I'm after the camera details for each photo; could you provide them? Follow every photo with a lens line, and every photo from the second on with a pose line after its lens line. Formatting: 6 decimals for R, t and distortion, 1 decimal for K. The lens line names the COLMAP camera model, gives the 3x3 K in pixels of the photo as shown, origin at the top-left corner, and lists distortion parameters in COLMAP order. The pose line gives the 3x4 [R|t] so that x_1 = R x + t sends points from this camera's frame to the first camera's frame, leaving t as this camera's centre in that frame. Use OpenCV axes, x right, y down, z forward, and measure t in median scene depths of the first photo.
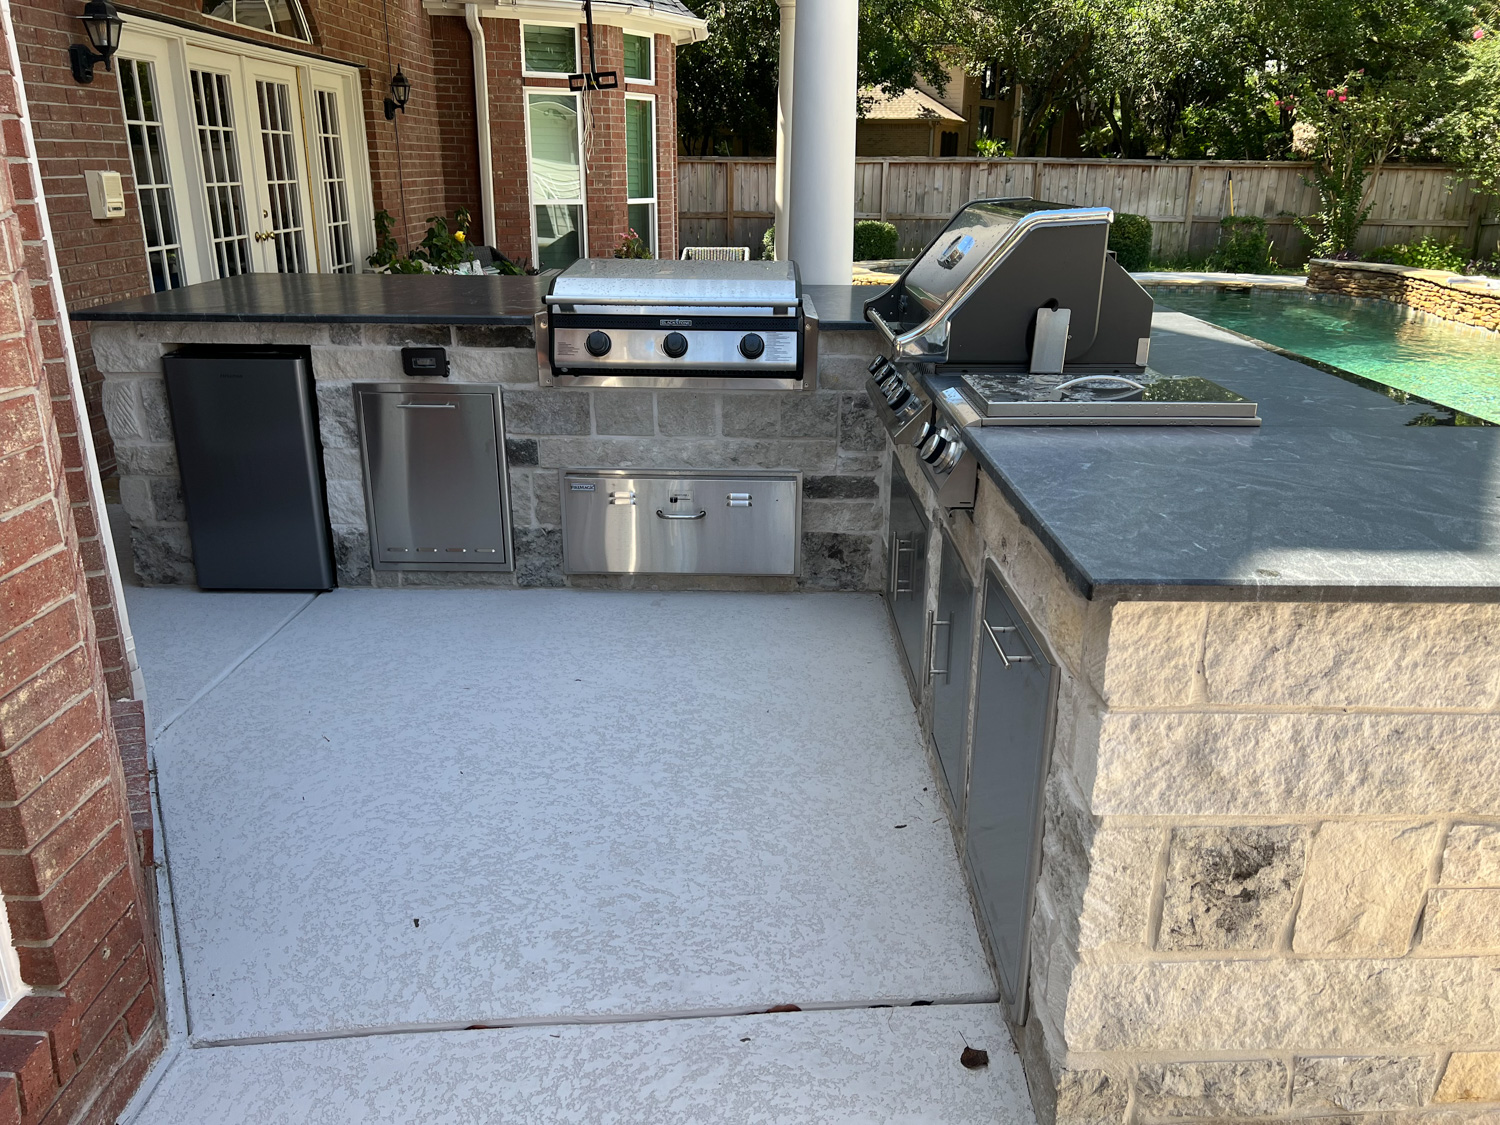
lens RADIAL K [[1131.8, 0, 772.9], [0, 1131.8, 569.1], [0, 0, 1]] dist [0.053338, -0.065149]
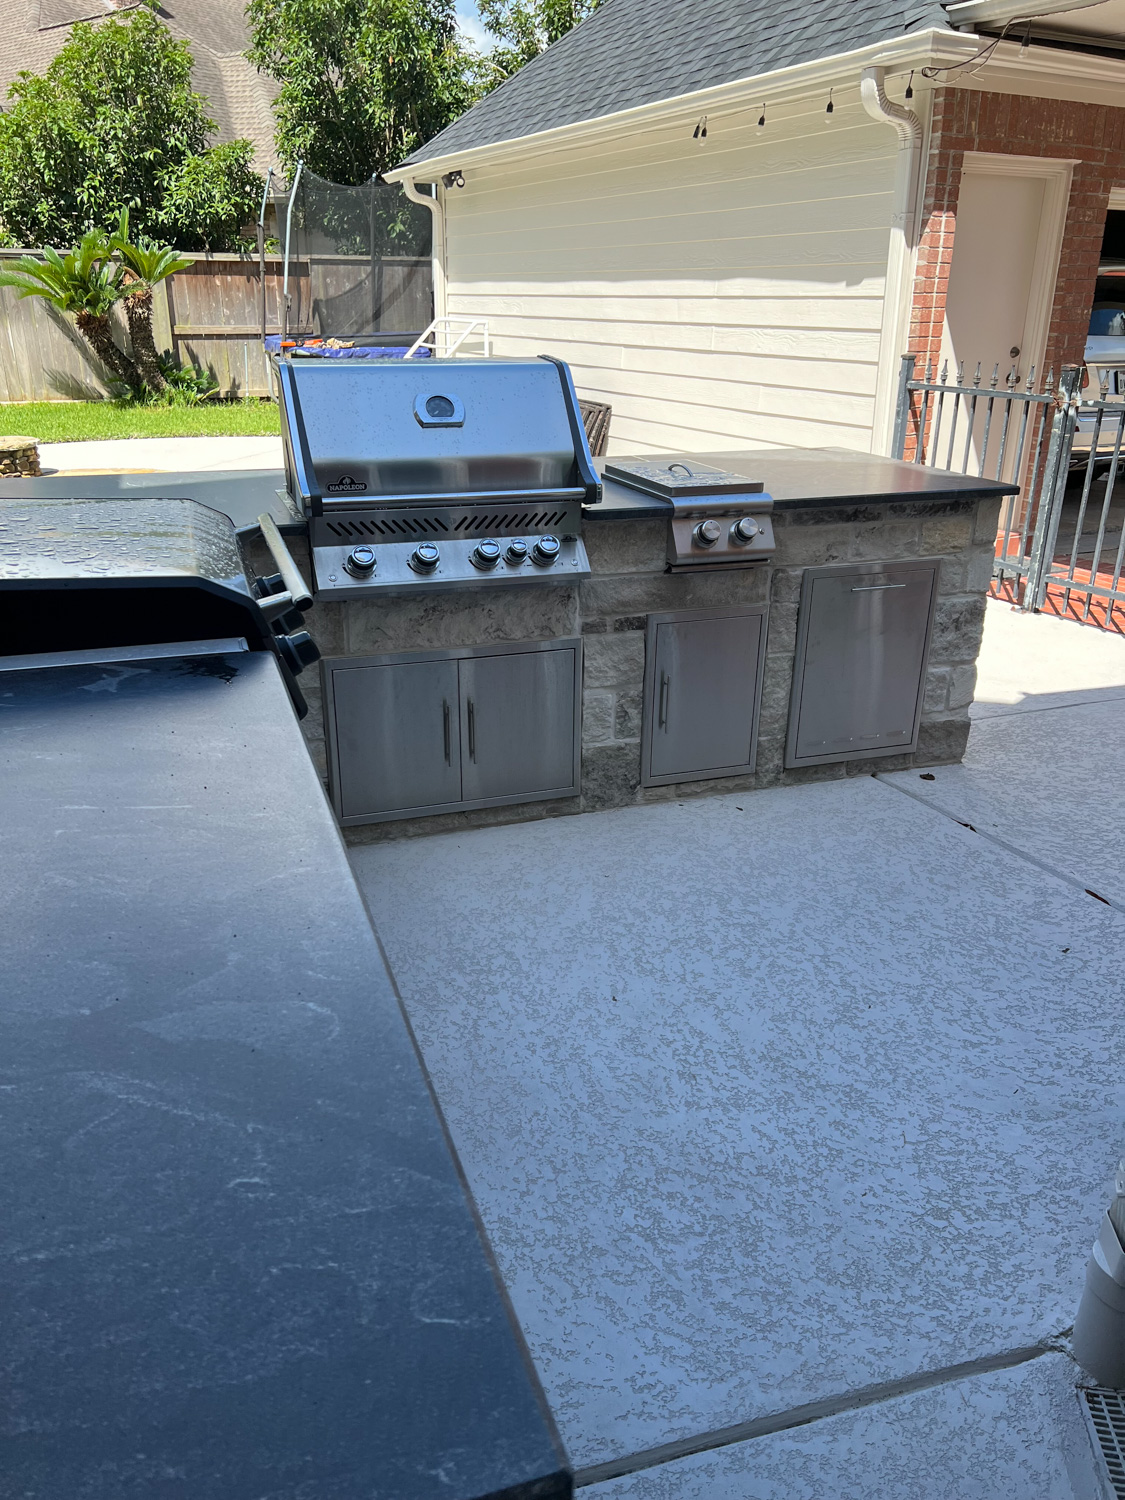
lens RADIAL K [[1136.6, 0, 562.5], [0, 1136.6, 750.0], [0, 0, 1]] dist [0.056748, -0.076311]
pose [[-0.315243, -0.362018, 0.877248, -0.337160], [0.304689, 0.836835, 0.454832, -0.176307], [-0.898769, 0.410671, -0.153503, 0.466168]]
